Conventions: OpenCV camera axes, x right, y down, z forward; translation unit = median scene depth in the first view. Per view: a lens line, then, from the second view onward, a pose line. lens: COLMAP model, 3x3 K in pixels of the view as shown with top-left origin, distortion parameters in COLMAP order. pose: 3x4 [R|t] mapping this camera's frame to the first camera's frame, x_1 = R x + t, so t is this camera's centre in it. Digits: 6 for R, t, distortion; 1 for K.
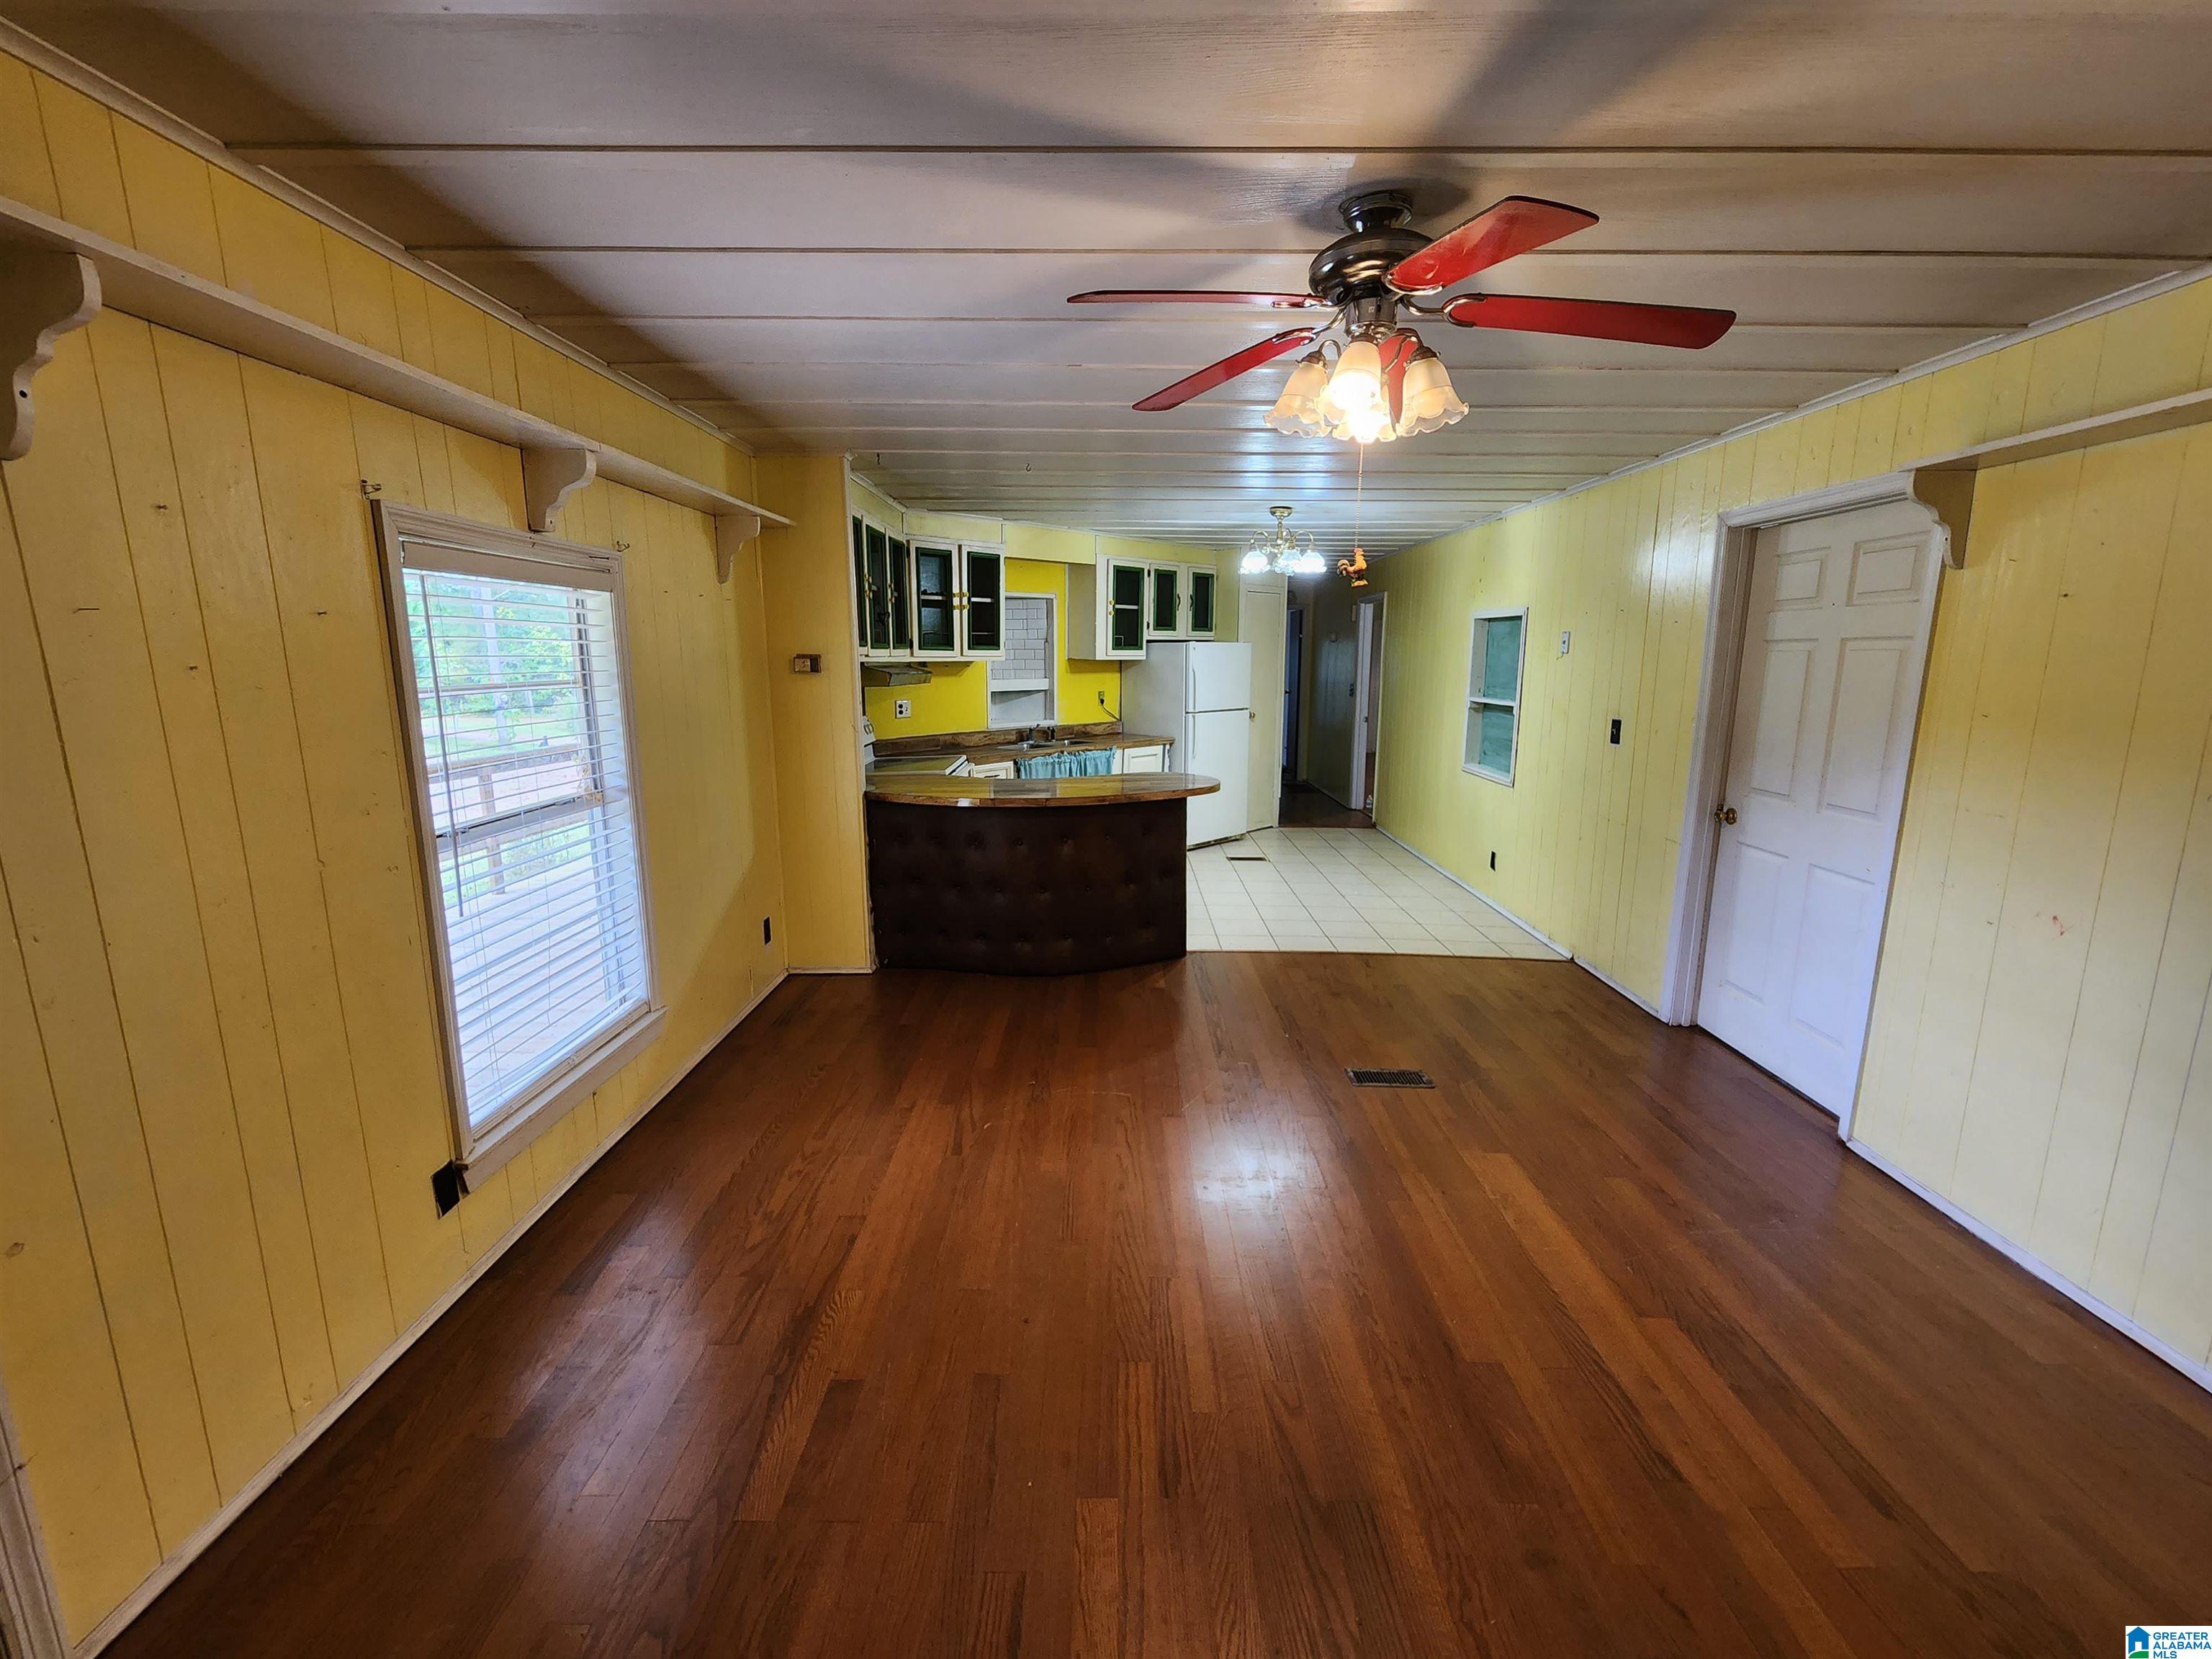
lens RADIAL K [[931.9, 0, 1106.0], [0, 931.9, 829.5], [0, 0, 1]] dist [-0.000157, -0.000008]
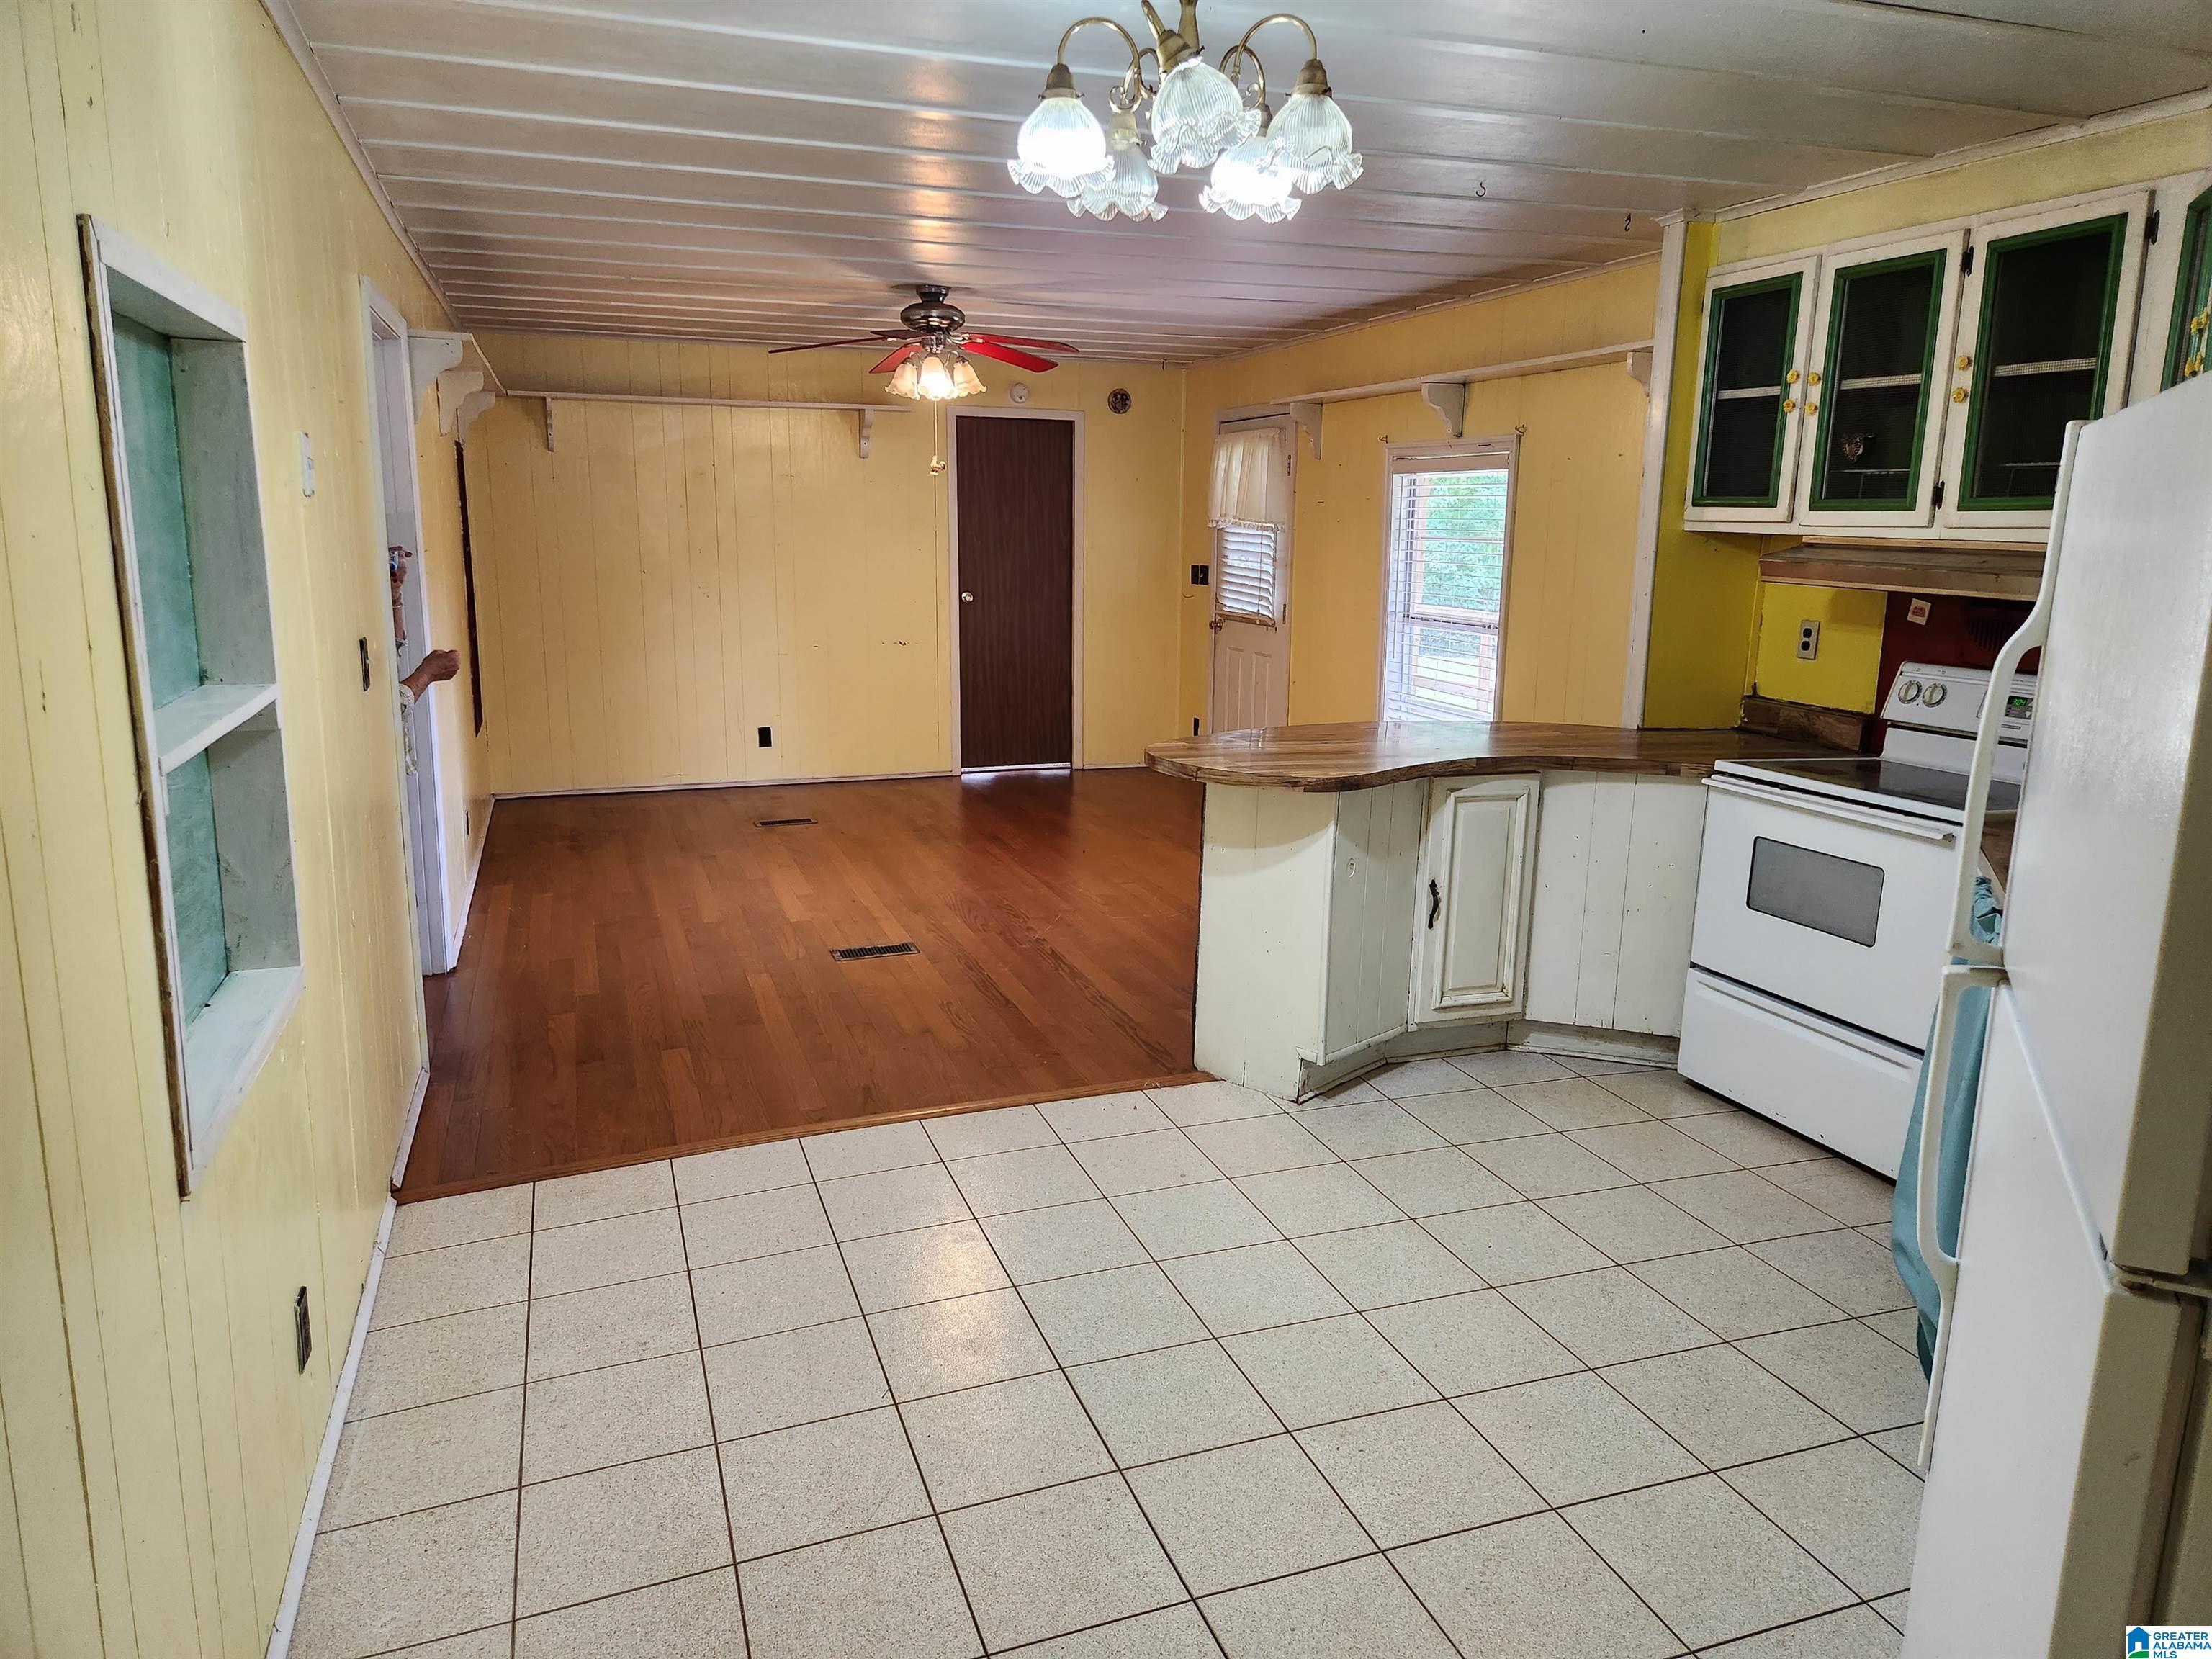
lens RADIAL K [[1490.0, 0, 1106.0], [0, 1490.0, 829.5], [0, 0, 1]] dist [0.064821, 0.000488]
pose [[-0.936259, 0.065823, -0.345088, 0.400908], [-0.073640, 0.923697, 0.375981, -0.302789], [0.343505, 0.377428, -0.859972, 1.583154]]
